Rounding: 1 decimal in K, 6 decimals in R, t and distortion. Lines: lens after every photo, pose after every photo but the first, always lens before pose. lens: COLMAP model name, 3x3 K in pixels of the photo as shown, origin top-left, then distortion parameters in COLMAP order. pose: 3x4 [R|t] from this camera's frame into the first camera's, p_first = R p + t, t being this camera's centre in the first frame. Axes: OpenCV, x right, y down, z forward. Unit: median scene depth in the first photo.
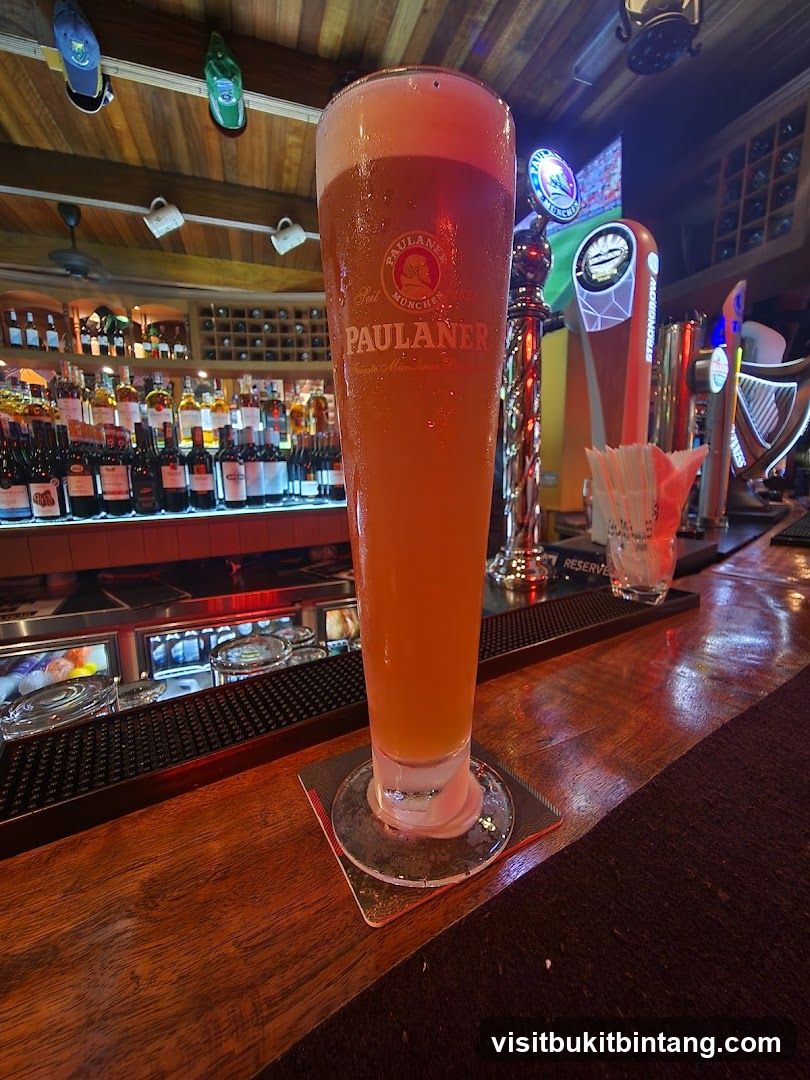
lens RADIAL K [[431.7, 0, 426.4], [0, 431.7, 536.7], [0, 0, 1]] dist [-0.024680, 0.000127]
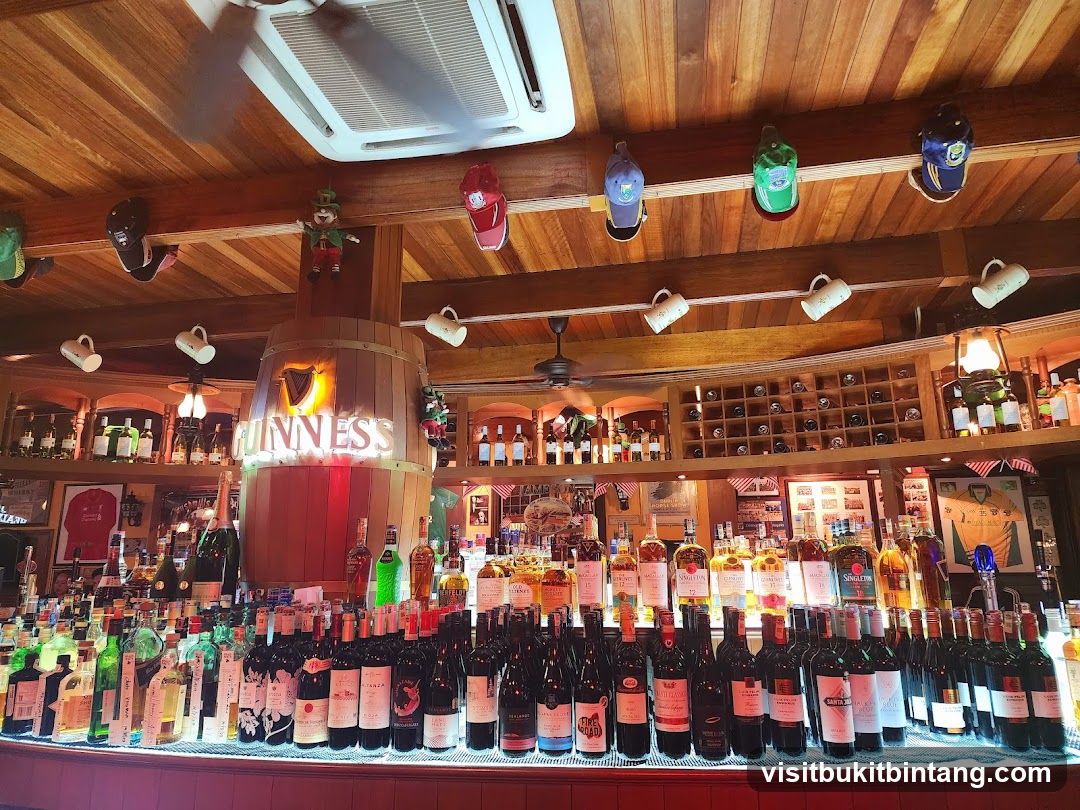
lens RADIAL K [[690.3, 0, 540.0], [0, 690.3, 405.0], [0, 0, 1]] dist [0.004178, -0.031622]
pose [[0.829600, -0.130461, -0.542903, -0.130248], [-0.091952, 0.927123, -0.363301, -0.083948], [0.550735, 0.351315, 0.757145, -0.079234]]
